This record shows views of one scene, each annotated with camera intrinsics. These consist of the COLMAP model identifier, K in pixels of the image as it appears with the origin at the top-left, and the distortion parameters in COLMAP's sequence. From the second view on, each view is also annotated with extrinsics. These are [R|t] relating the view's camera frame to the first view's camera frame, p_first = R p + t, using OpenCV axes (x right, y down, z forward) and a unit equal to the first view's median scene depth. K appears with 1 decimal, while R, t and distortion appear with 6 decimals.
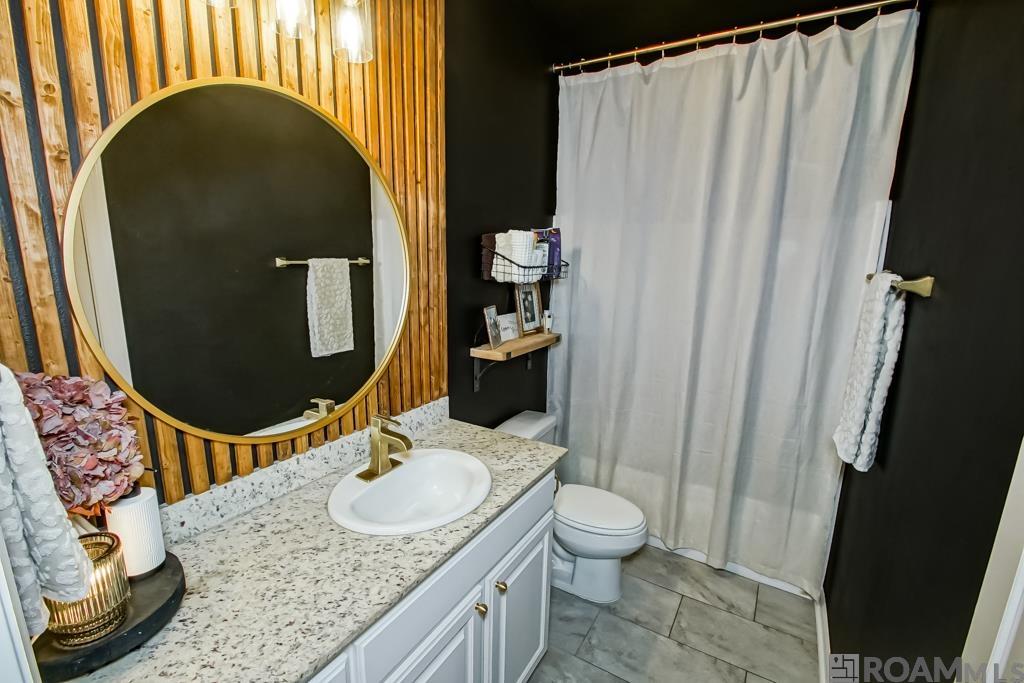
lens RADIAL K [[468.6, 0, 508.4], [0, 468.6, 348.0], [0, 0, 1]] dist [0.000084, -0.000873]
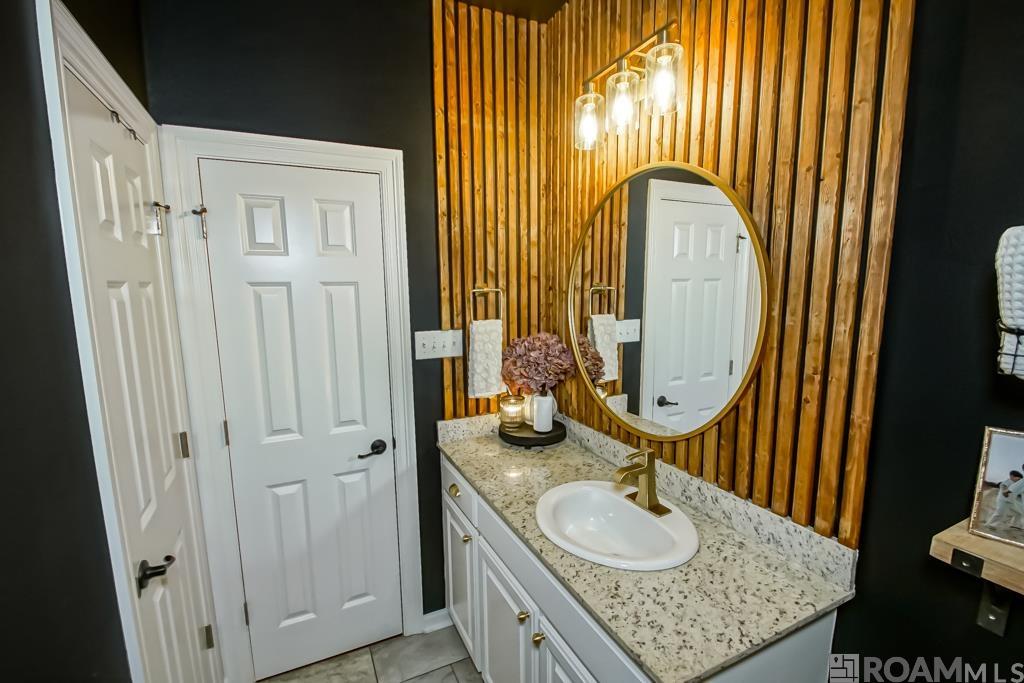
lens RADIAL K [[467.3, 0, 492.7], [0, 467.3, 340.3], [0, 0, 1]] dist [-0.001125, -0.000586]
pose [[-0.573830, 0.092092, -0.813780, 0.644230], [-0.158999, 0.962224, 0.221008, -0.225092], [0.803392, 0.256211, -0.537510, 1.105705]]
